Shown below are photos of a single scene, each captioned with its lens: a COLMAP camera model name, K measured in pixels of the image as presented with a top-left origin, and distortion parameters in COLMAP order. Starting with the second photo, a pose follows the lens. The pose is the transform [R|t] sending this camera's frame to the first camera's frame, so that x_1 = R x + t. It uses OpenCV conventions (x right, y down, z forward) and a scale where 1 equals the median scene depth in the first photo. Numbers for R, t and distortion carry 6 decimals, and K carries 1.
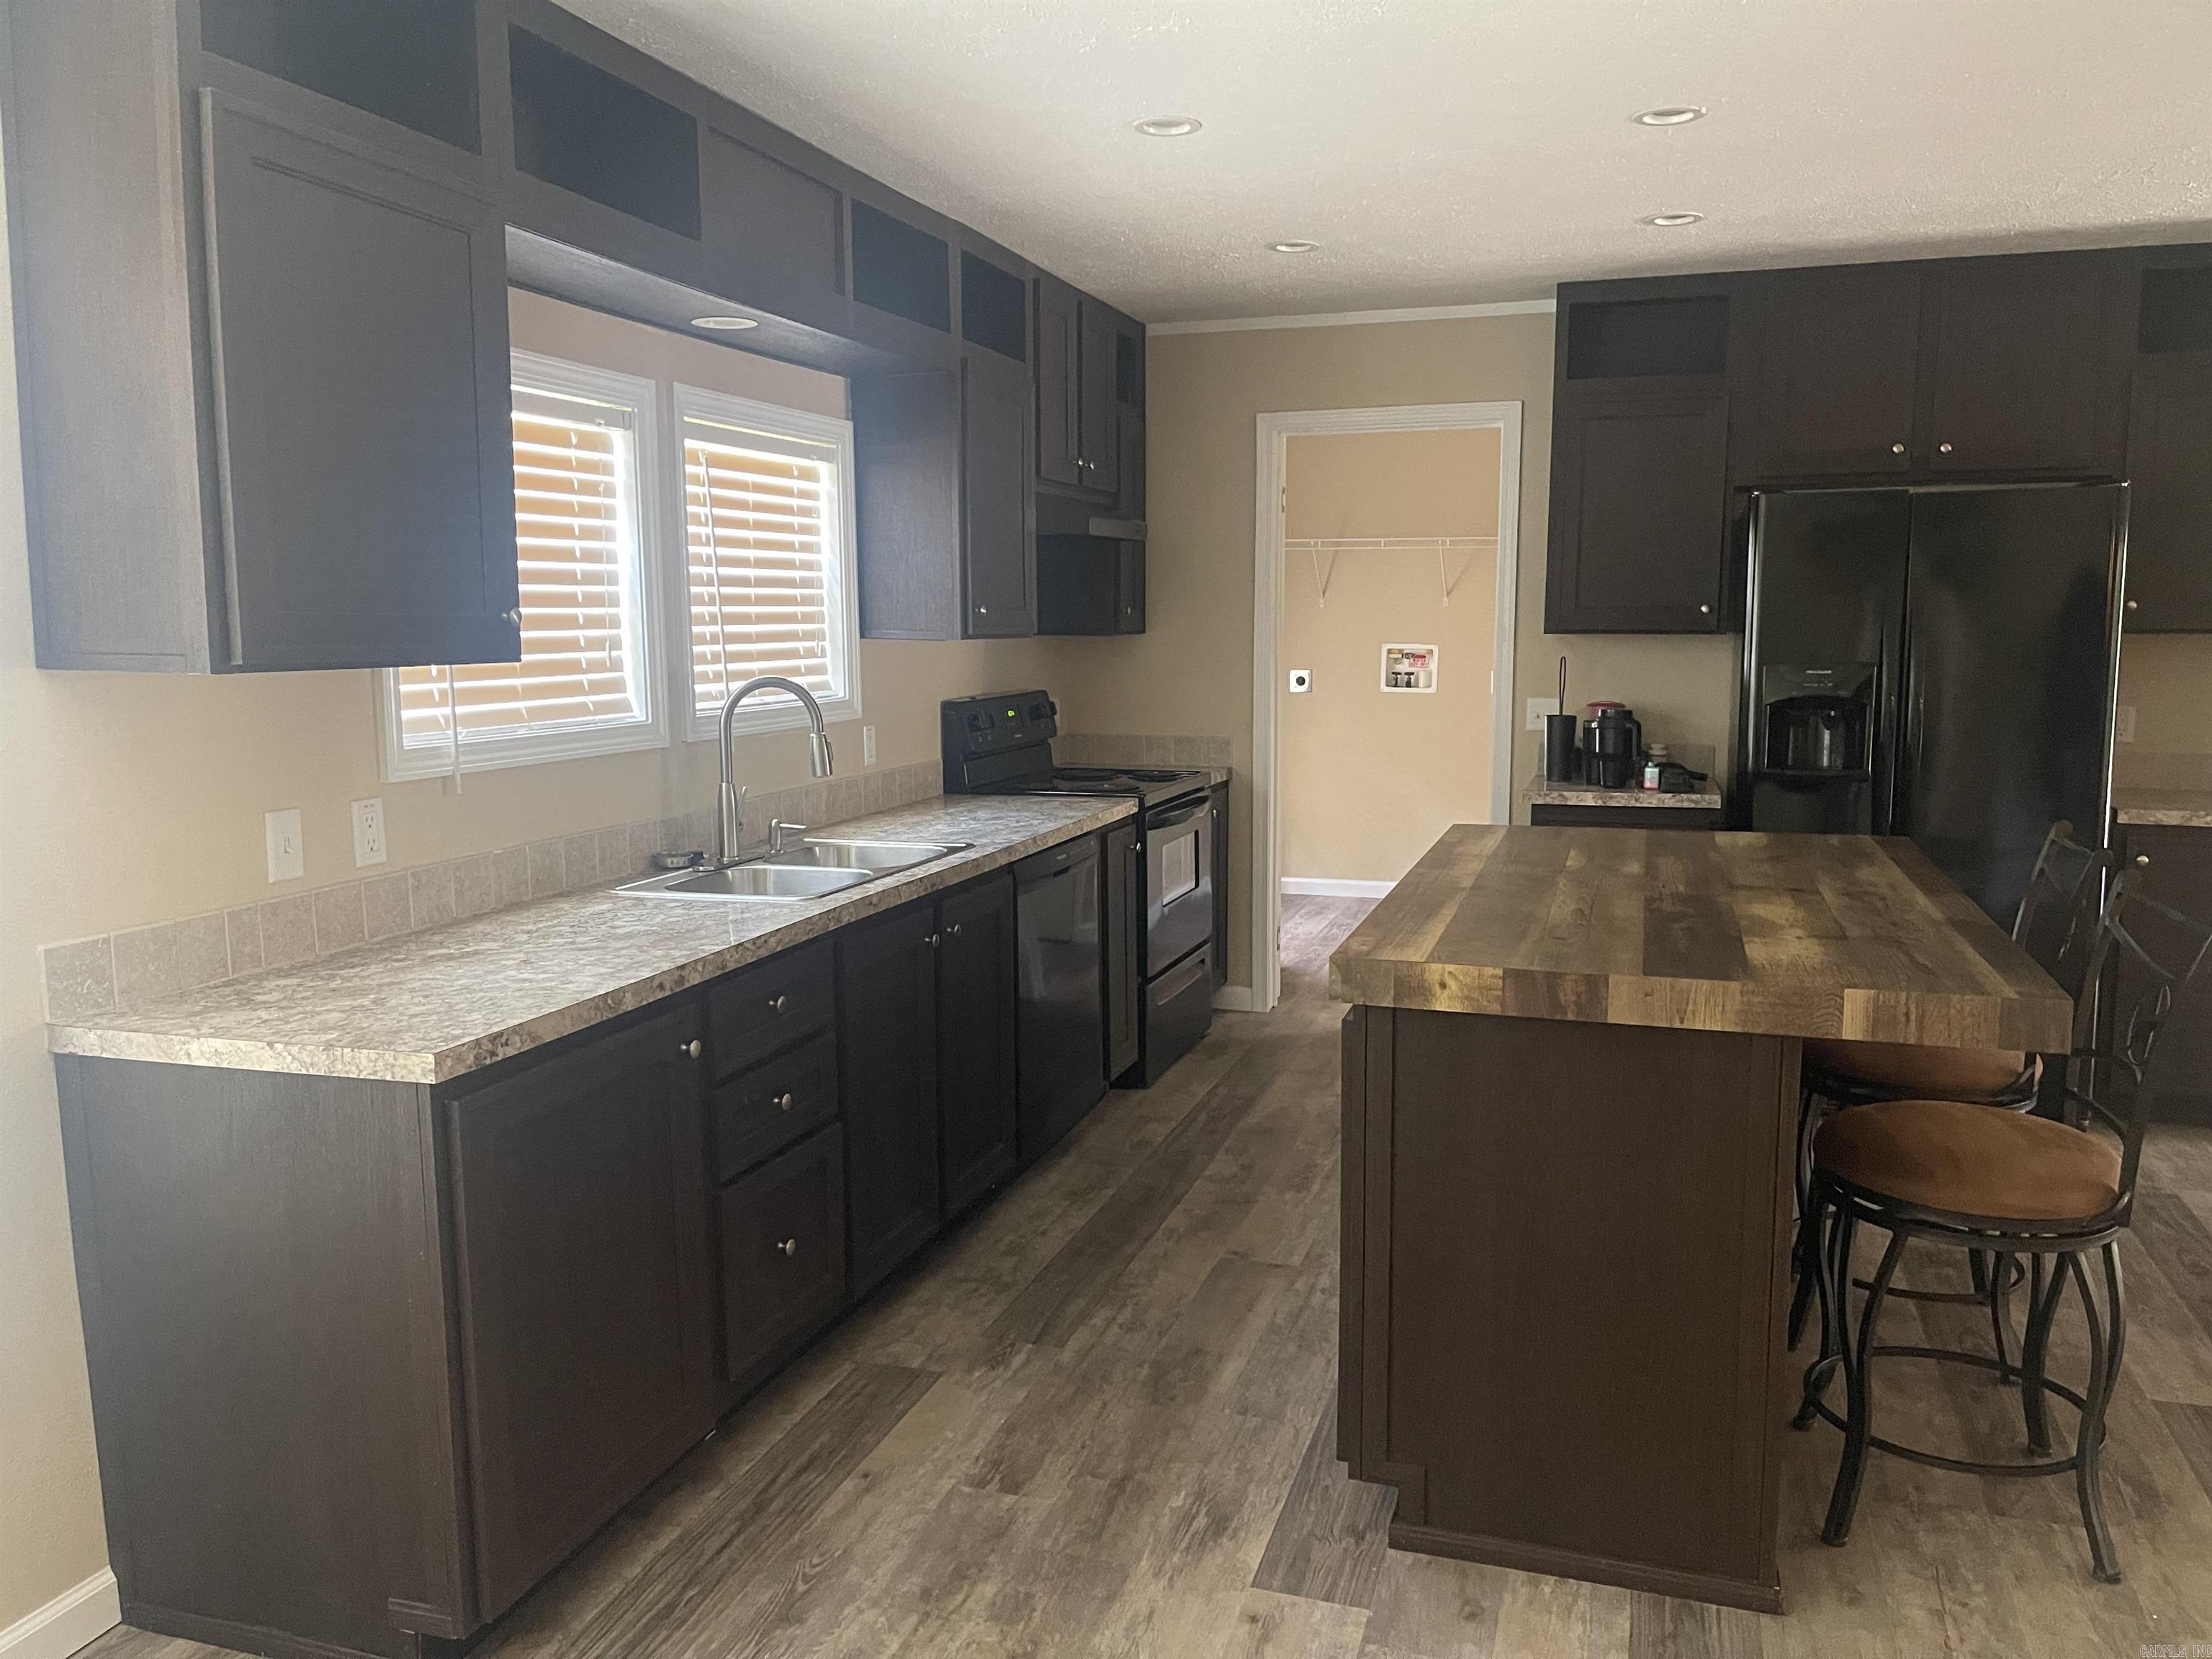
lens RADIAL K [[1651.0, 0, 1106.0], [0, 1651.0, 829.5], [0, 0, 1]] dist [0.060026, -0.091660]
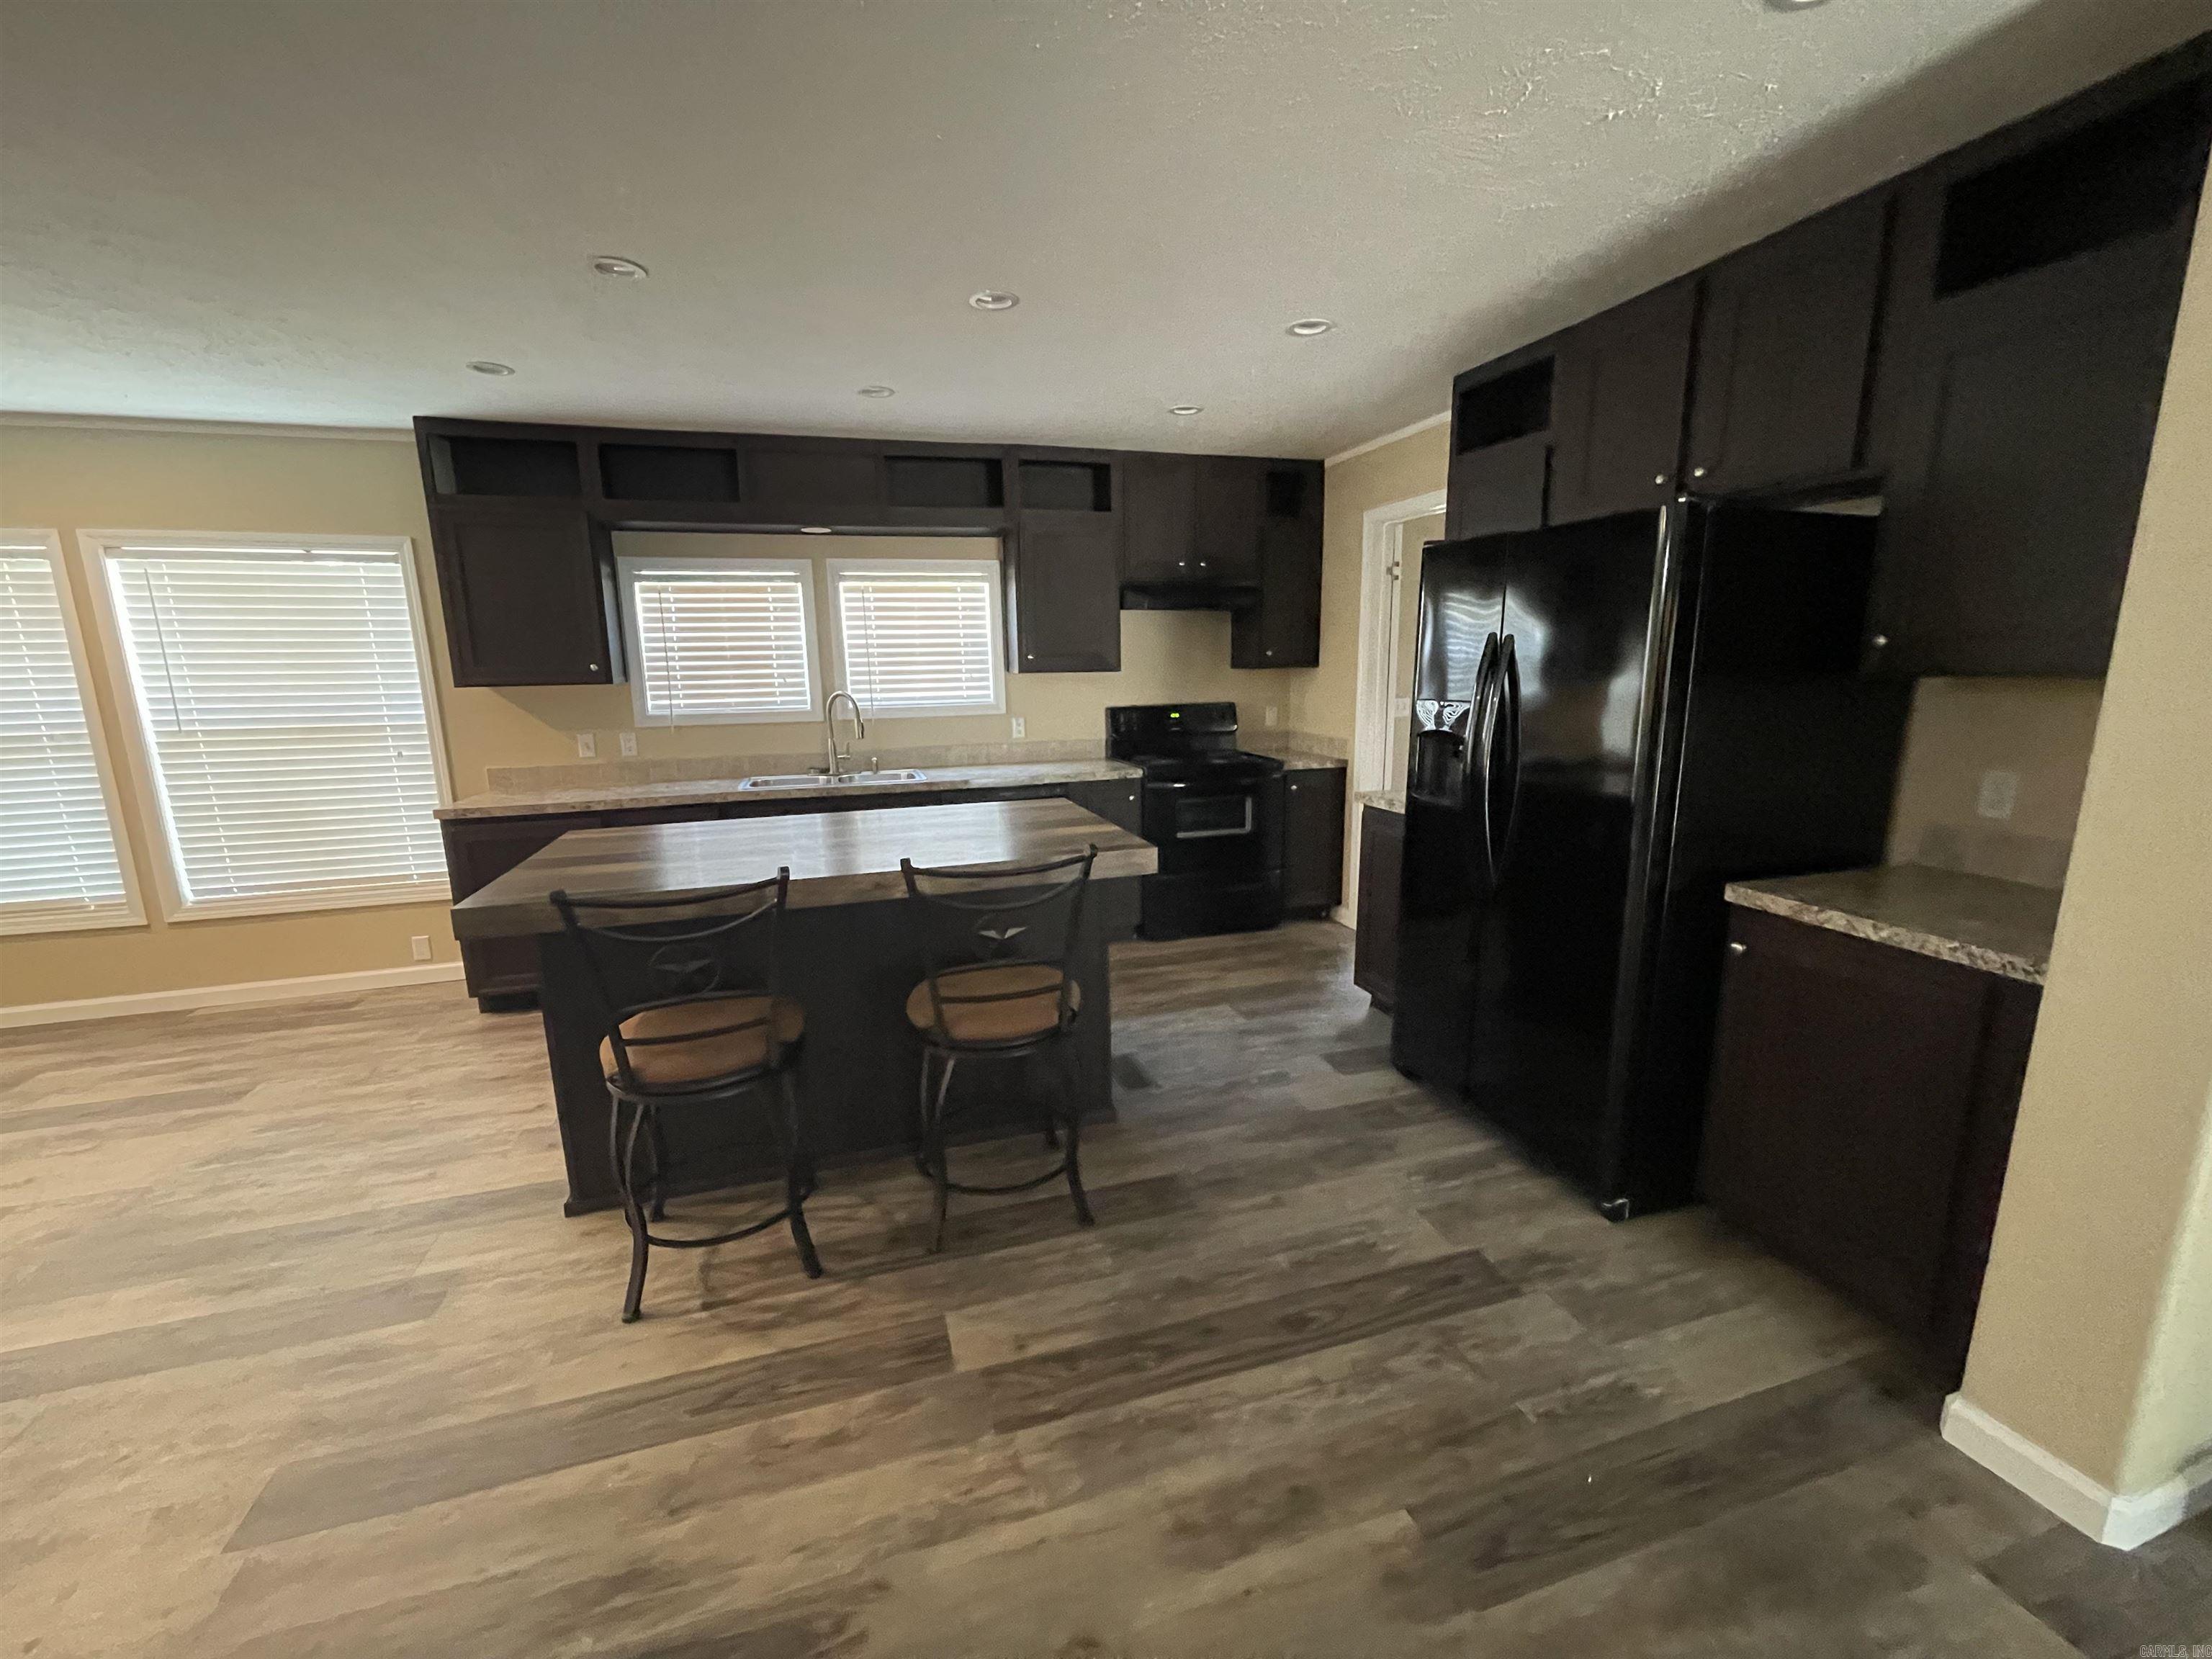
lens RADIAL K [[901.9, 0, 1106.0], [0, 901.9, 829.5], [0, 0, 1]] dist [-0.000740, -0.000134]
pose [[0.583275, 0.145022, -0.799224, 1.033599], [-0.091865, 0.989398, 0.112487, -0.082451], [0.807063, 0.007810, 0.590413, 0.618237]]
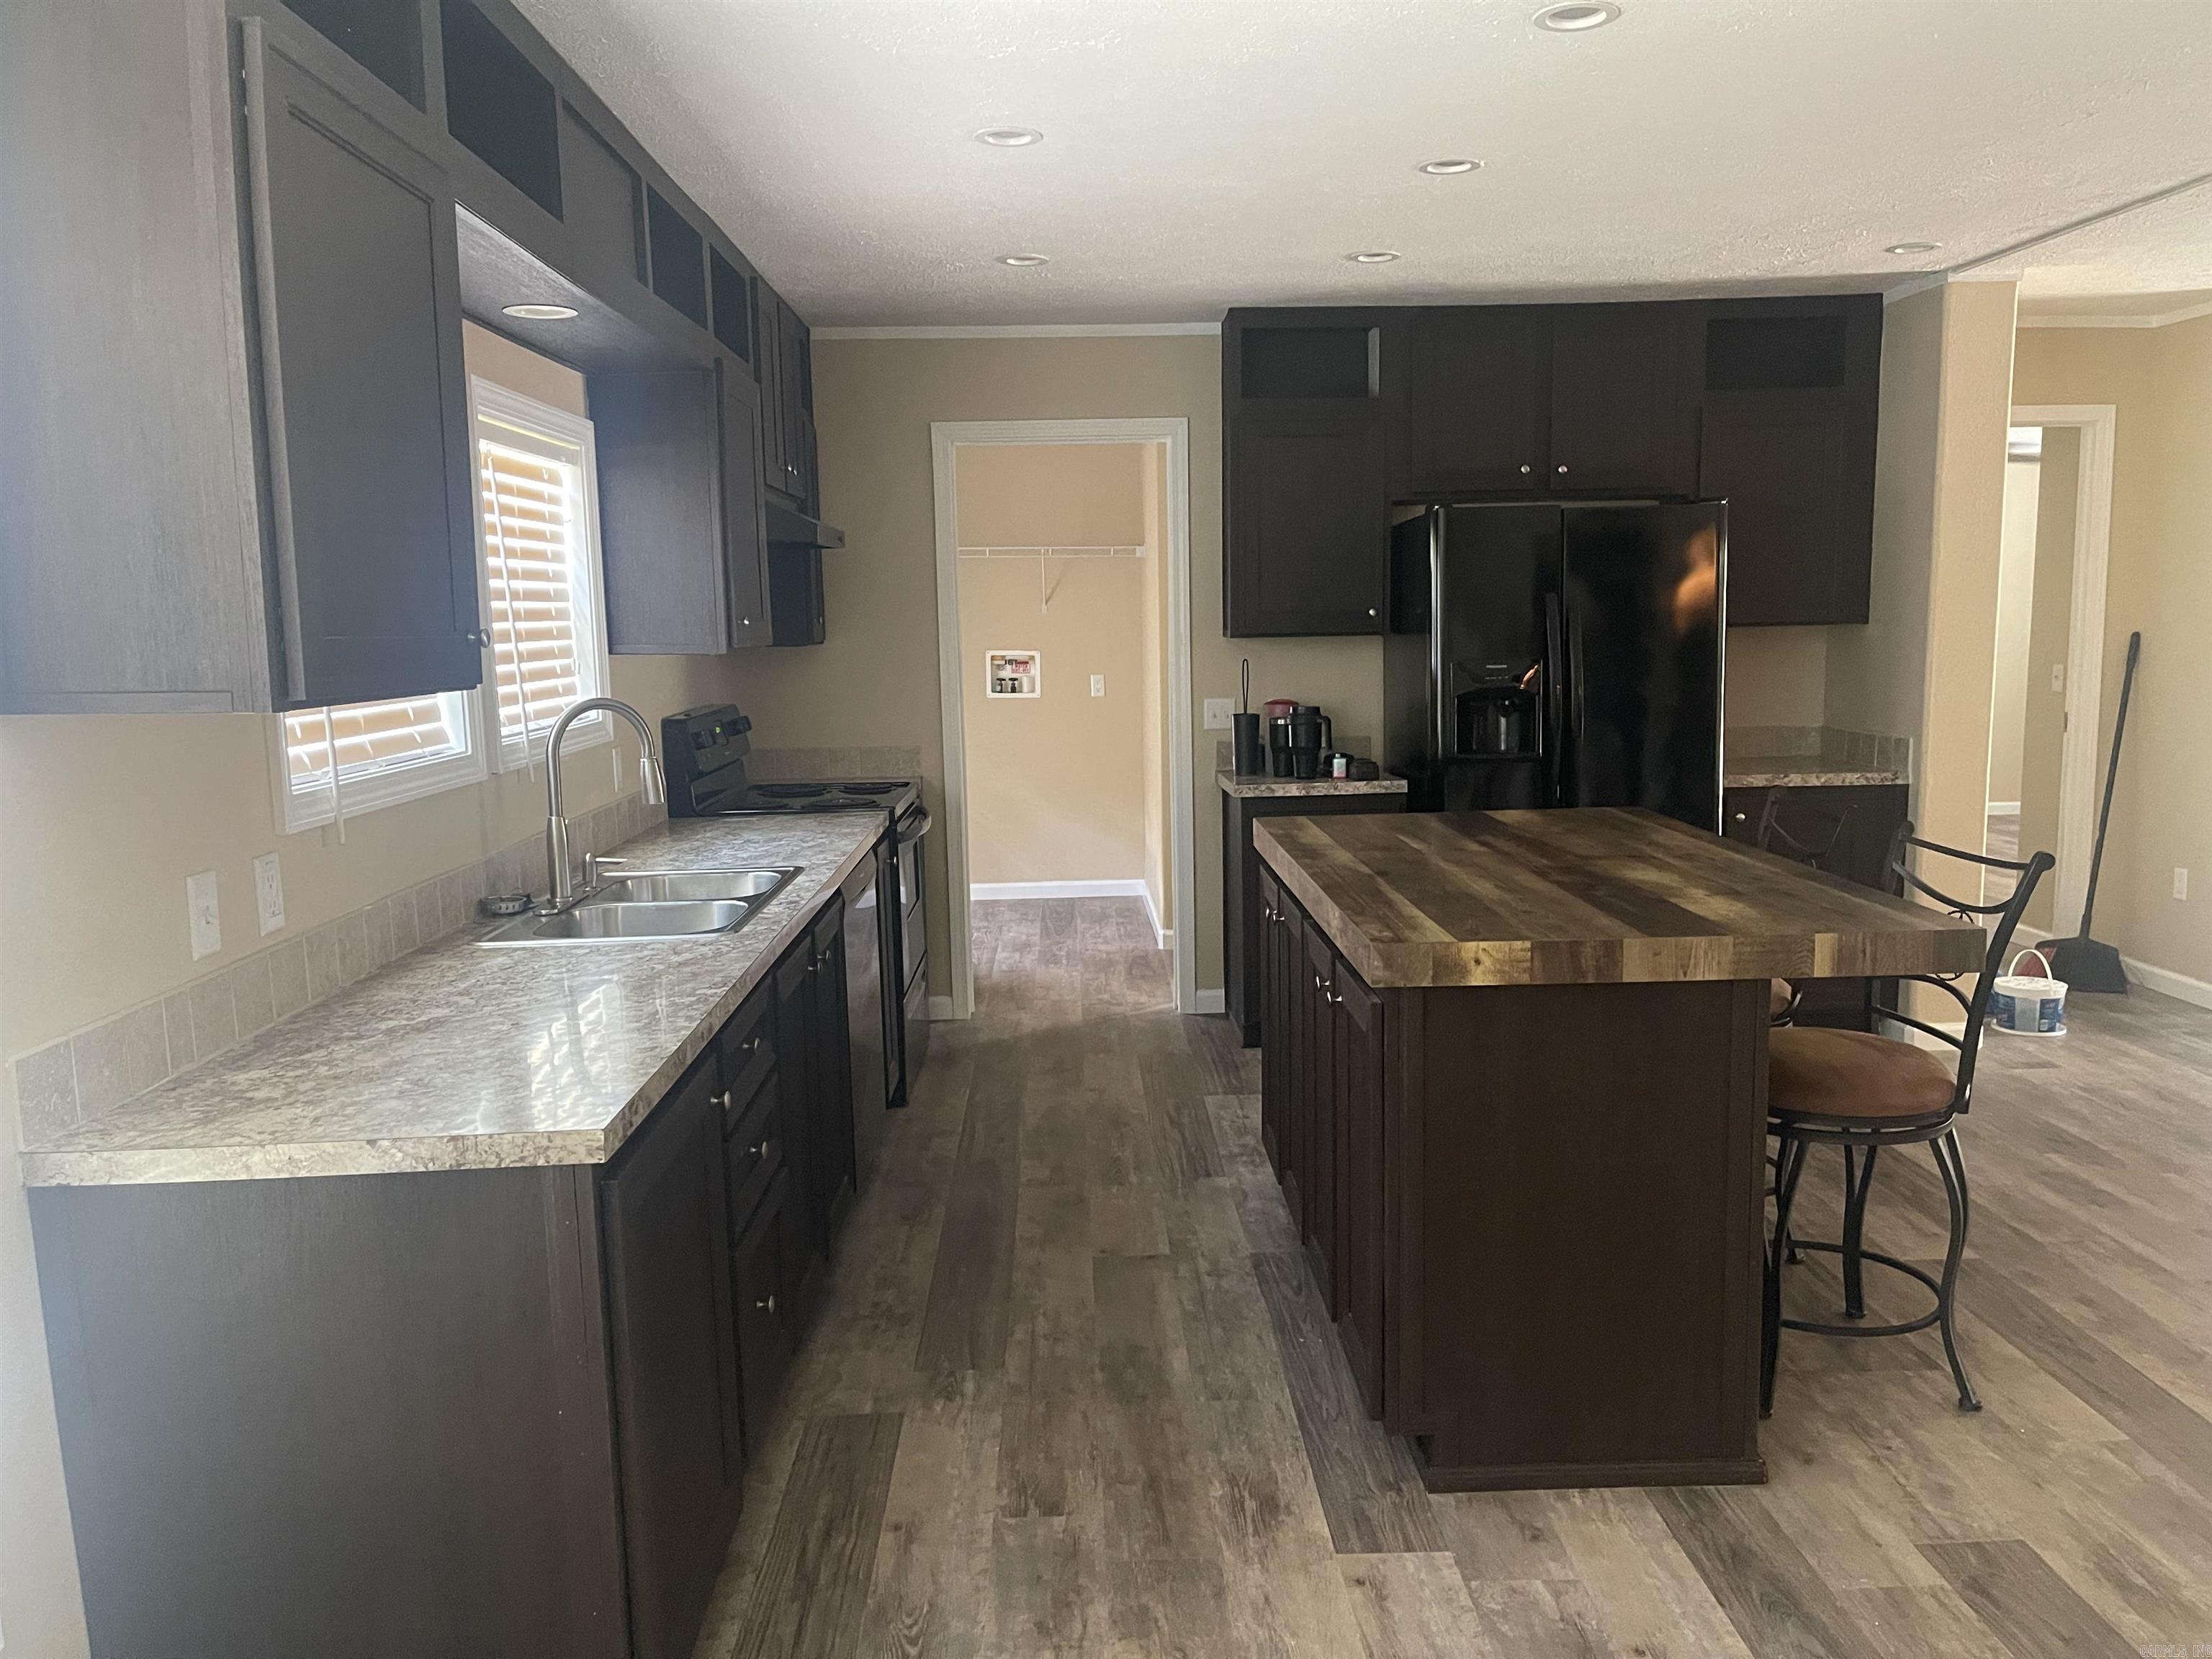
lens RADIAL K [[1650.2, 0, 1106.0], [0, 1650.2, 829.5], [0, 0, 1]] dist [0.074120, -0.122790]
pose [[0.941113, -0.057583, 0.333152, -0.264025], [0.059112, 0.998236, 0.005554, -0.008639], [-0.332884, 0.014467, 0.942857, 0.041222]]
